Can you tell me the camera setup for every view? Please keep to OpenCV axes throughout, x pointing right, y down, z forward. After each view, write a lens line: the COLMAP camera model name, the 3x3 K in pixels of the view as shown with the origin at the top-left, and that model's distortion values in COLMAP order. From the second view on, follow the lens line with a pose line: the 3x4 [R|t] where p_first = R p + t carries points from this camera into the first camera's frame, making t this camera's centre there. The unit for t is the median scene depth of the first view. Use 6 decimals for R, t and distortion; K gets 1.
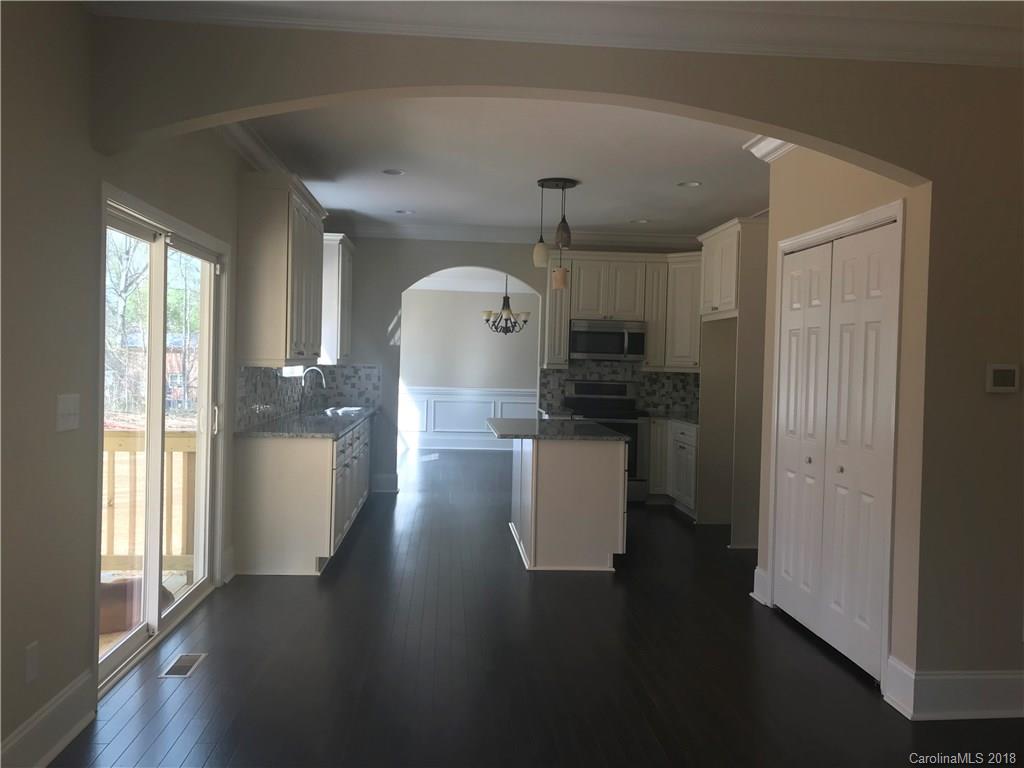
lens RADIAL K [[841.3, 0, 512.0], [0, 841.3, 384.0], [0, 0, 1]] dist [0.010465, 0.010211]
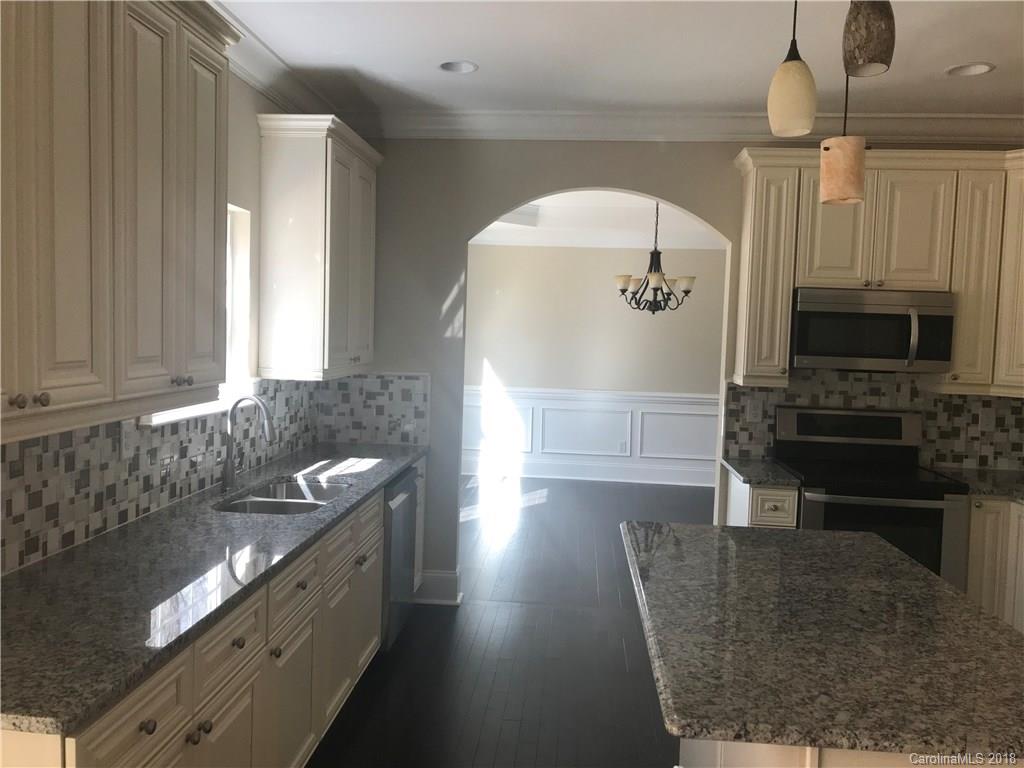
lens RADIAL K [[843.5, 0, 510.3], [0, 843.5, 372.2], [0, 0, 1]] dist [-0.006258, -0.003587]
pose [[0.987793, 0.011101, -0.155378, -0.018049], [-0.007611, 0.999706, 0.023038, -0.036173], [0.155588, -0.021574, 0.987586, 0.463121]]
